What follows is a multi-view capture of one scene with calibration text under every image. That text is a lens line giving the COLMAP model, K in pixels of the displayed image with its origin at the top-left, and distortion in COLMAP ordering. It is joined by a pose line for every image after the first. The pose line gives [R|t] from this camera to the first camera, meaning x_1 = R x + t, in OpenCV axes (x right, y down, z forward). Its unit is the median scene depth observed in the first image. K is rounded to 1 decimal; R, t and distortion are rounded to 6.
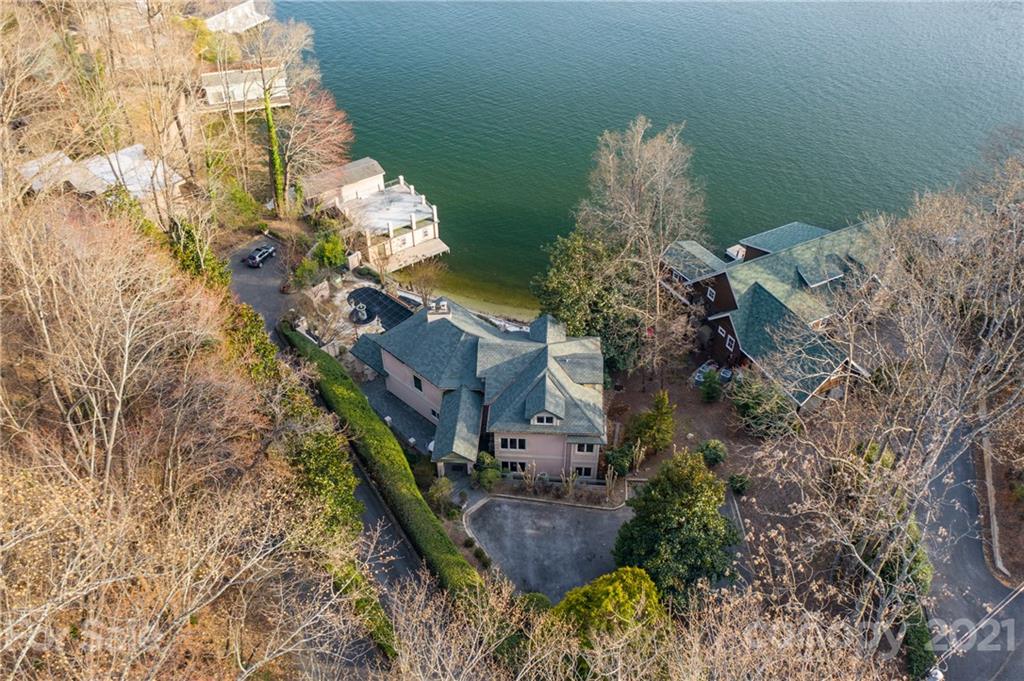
lens RADIAL K [[798.8, 0, 513.2], [0, 798.8, 342.4], [0, 0, 1]] dist [0.002559, 0.000172]
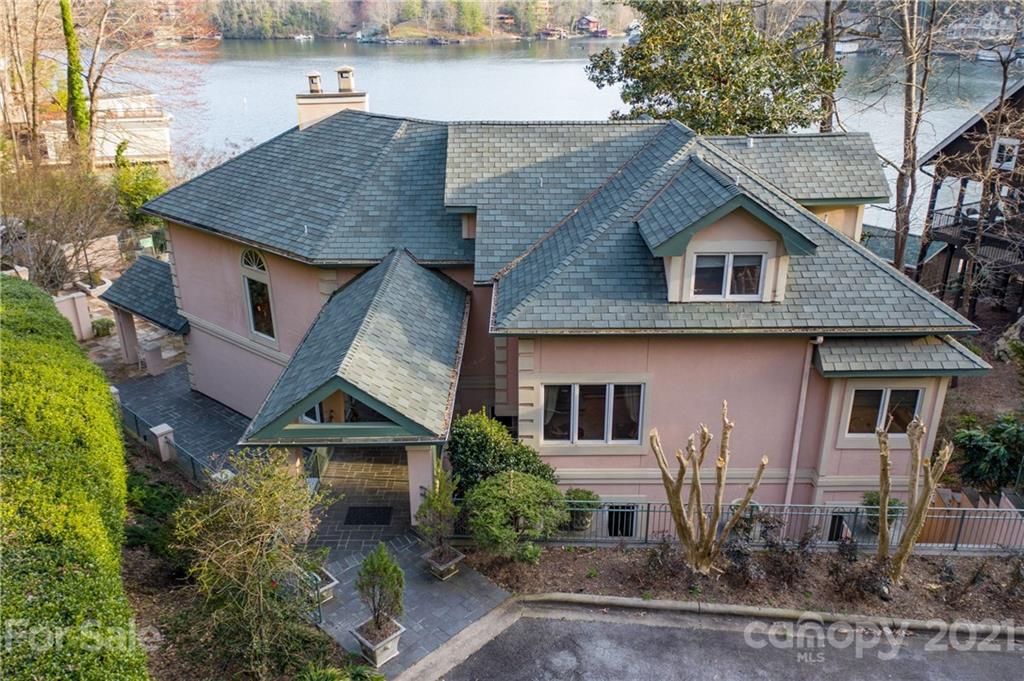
lens RADIAL K [[798.8, 0, 510.6], [0, 798.8, 339.3], [0, 0, 1]] dist [0.002559, 0.000172]
pose [[0.998474, -0.018396, 0.052060, -0.038960], [0.035198, 0.938515, -0.343438, 0.193048], [-0.042541, 0.344747, 0.937731, 0.762972]]
